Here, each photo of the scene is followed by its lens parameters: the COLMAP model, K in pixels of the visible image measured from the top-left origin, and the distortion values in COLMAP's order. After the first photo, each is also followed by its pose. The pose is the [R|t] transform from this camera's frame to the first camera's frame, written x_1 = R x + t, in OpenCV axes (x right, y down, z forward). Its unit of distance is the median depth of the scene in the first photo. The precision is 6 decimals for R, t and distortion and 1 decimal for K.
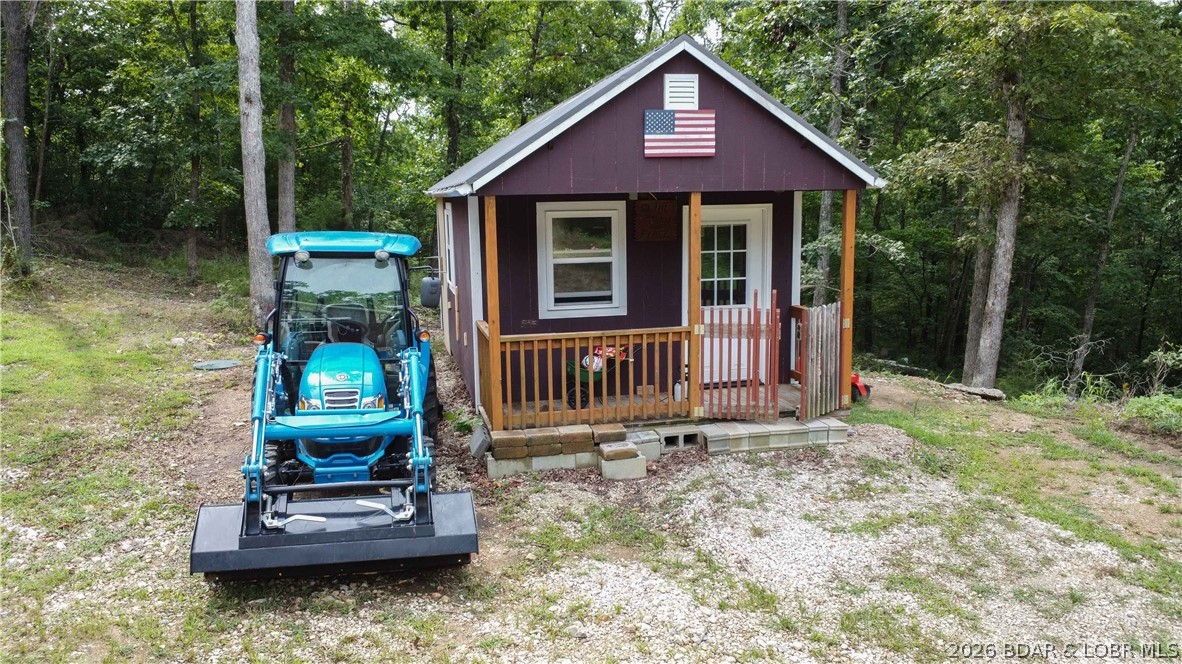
lens RADIAL K [[859.3, 0, 588.1], [0, 859.3, 327.5], [0, 0, 1]] dist [-0.020119, -0.025617]
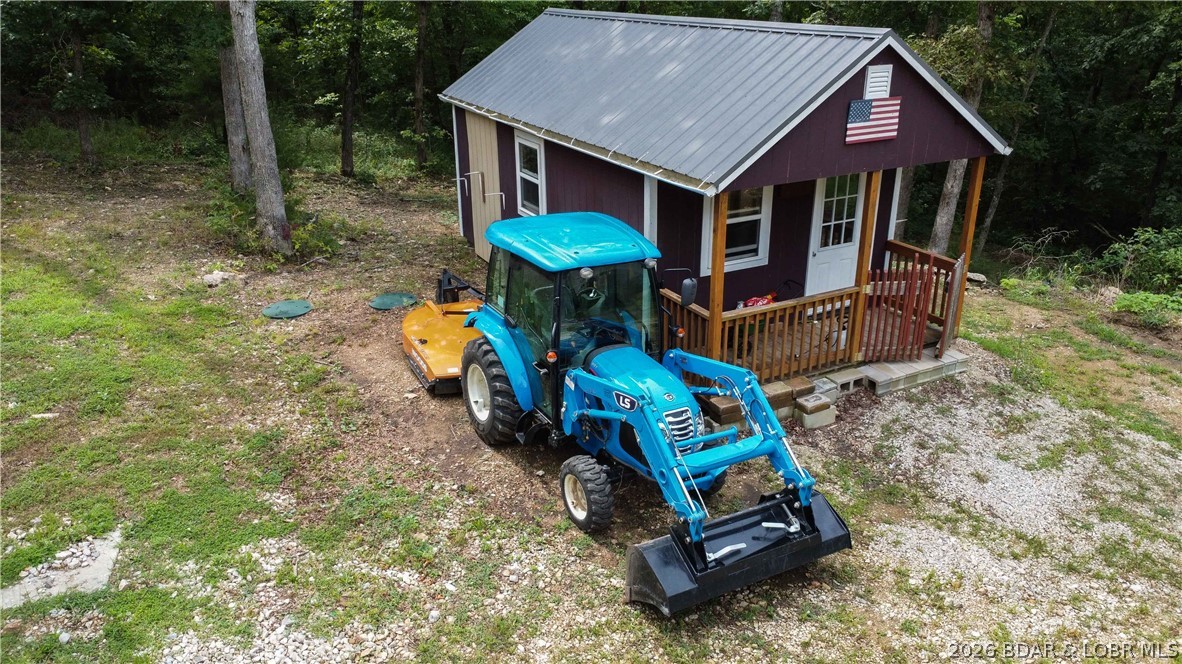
lens RADIAL K [[859.3, 0, 588.1], [0, 859.3, 327.5], [0, 0, 1]] dist [-0.020119, -0.025617]
pose [[0.968003, -0.087187, 0.235305, -0.517910], [0.030630, 0.971743, 0.234047, -0.234107], [-0.249062, -0.219351, 0.943320, 0.008340]]
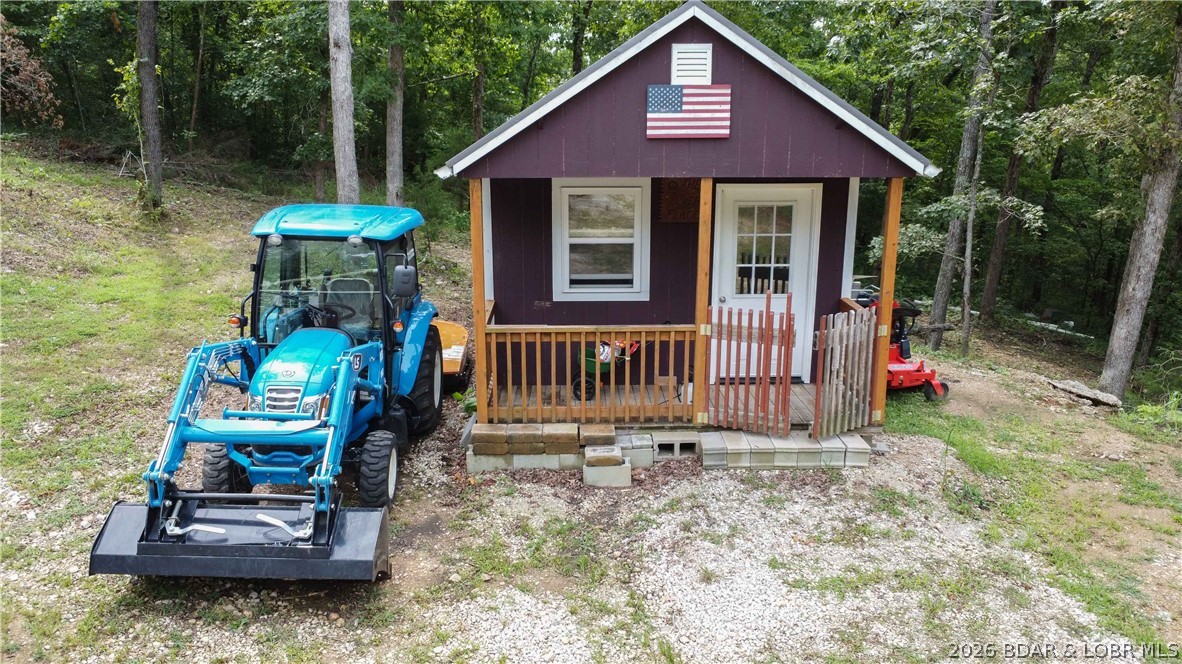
lens RADIAL K [[859.3, 0, 588.1], [0, 859.3, 327.5], [0, 0, 1]] dist [-0.020119, -0.025617]
pose [[0.979007, 0.064317, -0.193415, 0.189894], [-0.046415, 0.994327, 0.095710, -0.083896], [0.198473, -0.084724, 0.976438, 0.094327]]
